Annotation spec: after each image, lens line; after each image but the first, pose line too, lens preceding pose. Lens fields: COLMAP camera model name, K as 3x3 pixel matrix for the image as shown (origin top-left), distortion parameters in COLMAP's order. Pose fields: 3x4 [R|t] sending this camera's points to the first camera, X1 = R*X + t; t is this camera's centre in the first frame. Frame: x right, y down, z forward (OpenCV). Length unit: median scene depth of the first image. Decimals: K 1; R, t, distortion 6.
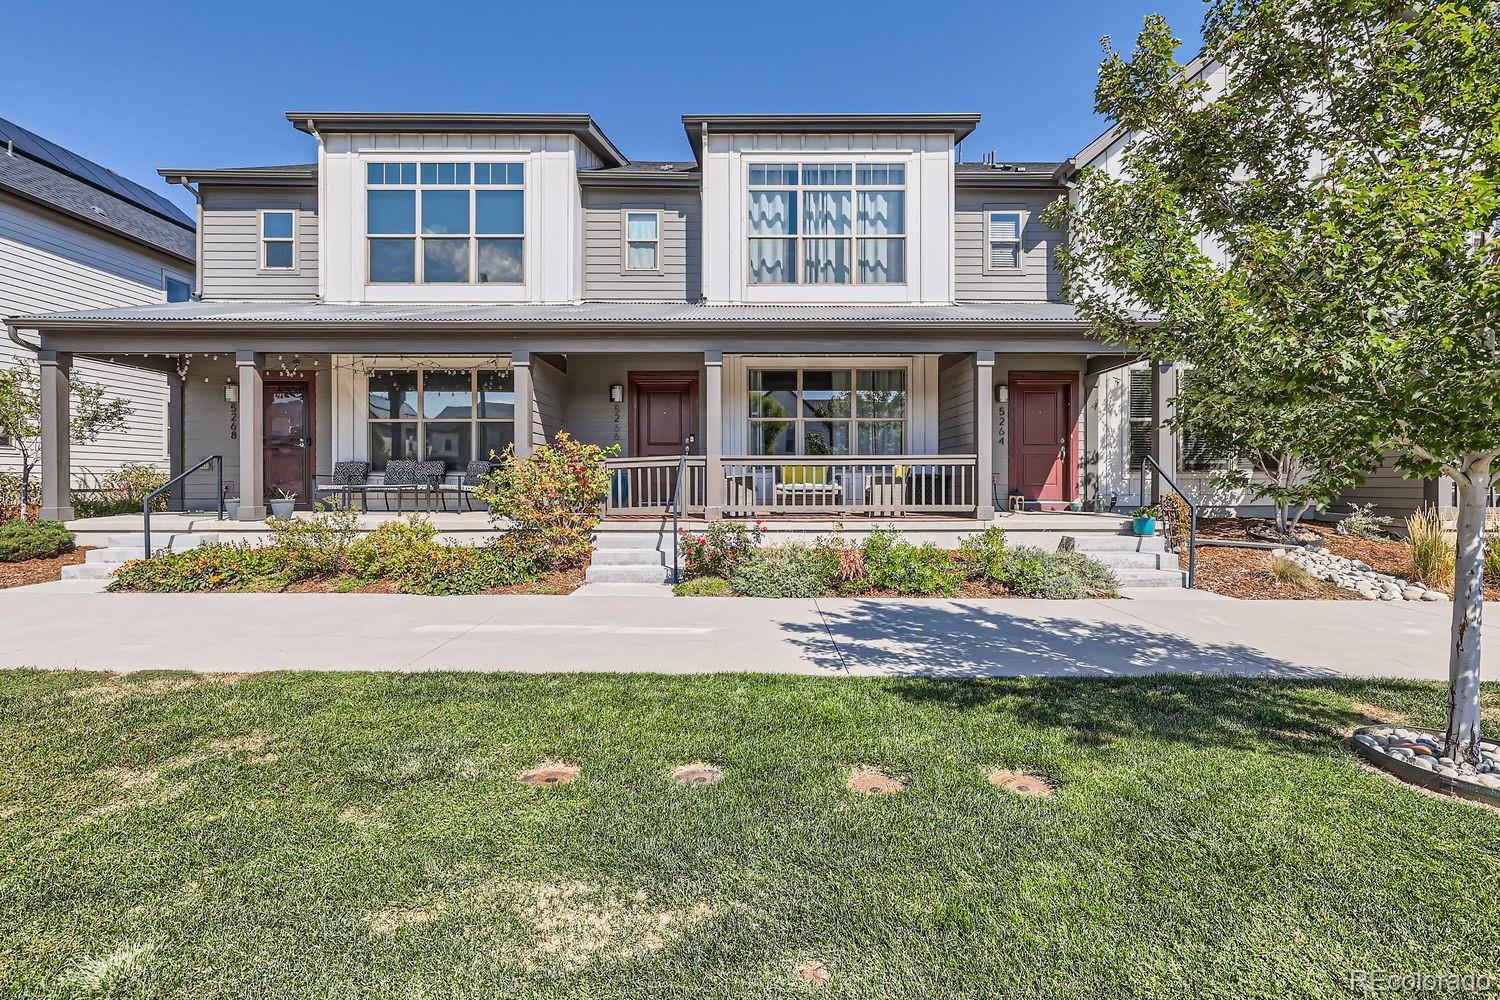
lens RADIAL K [[689.4, 0, 747.9], [0, 689.4, 484.8], [0, 0, 1]] dist [0.000378, 0.000080]
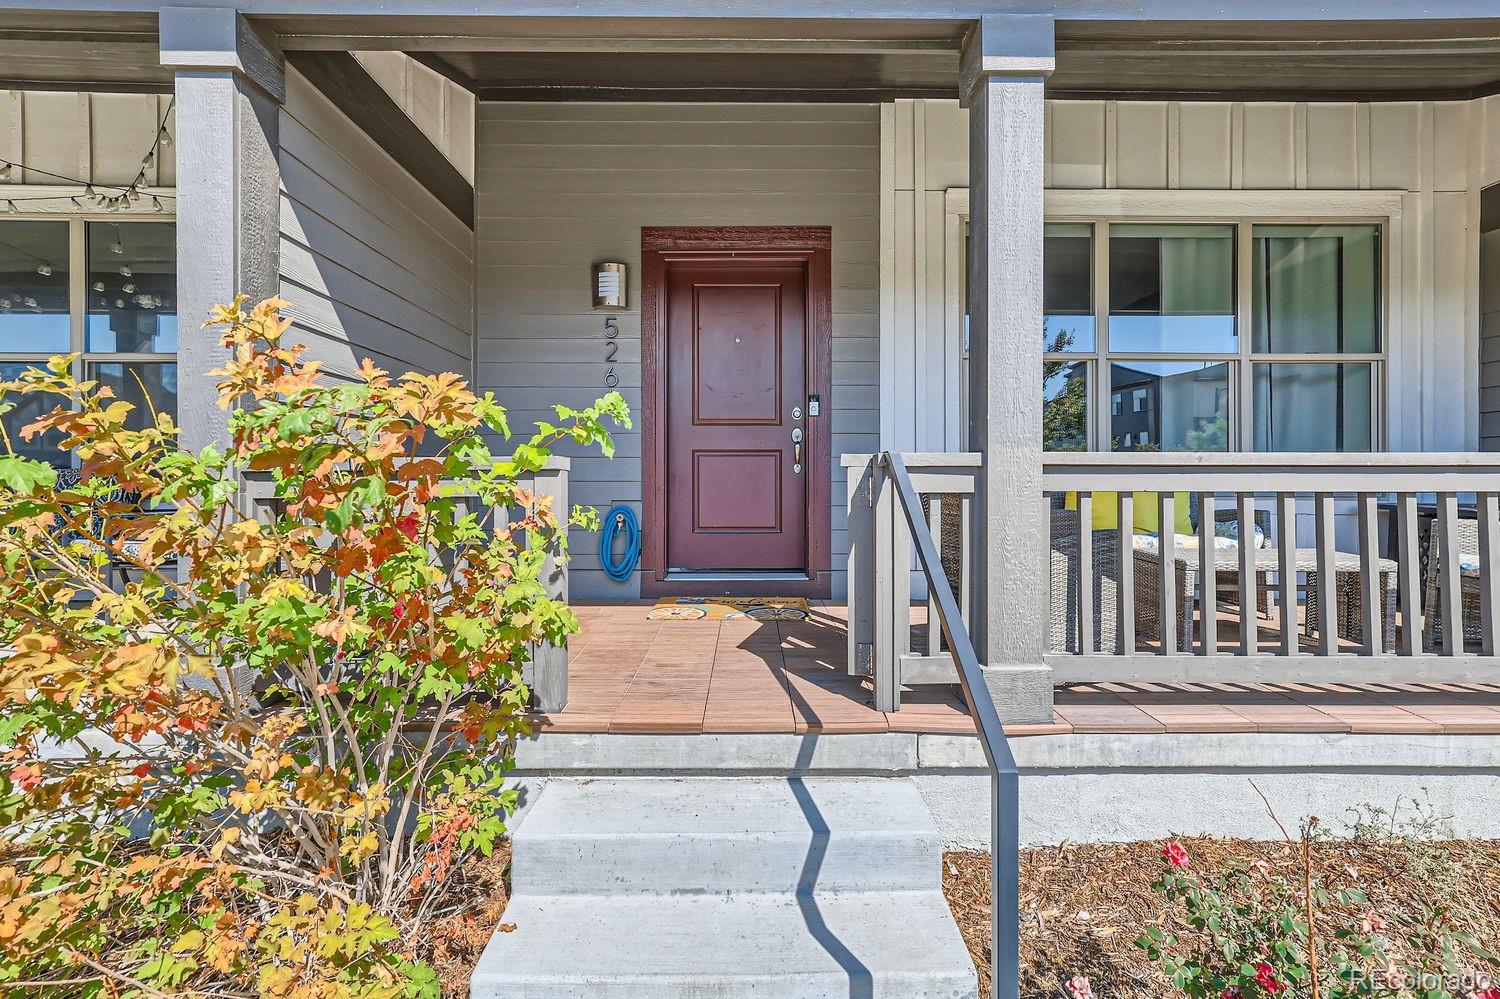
lens RADIAL K [[696.0, 0, 751.5], [0, 696.0, 495.3], [0, 0, 1]] dist [0.002077, 0.001369]
pose [[0.999963, 0.000518, 0.008589, -0.118237], [-0.000674, 0.999833, 0.018270, -0.026226], [-0.008578, -0.018275, 0.999796, 0.624665]]
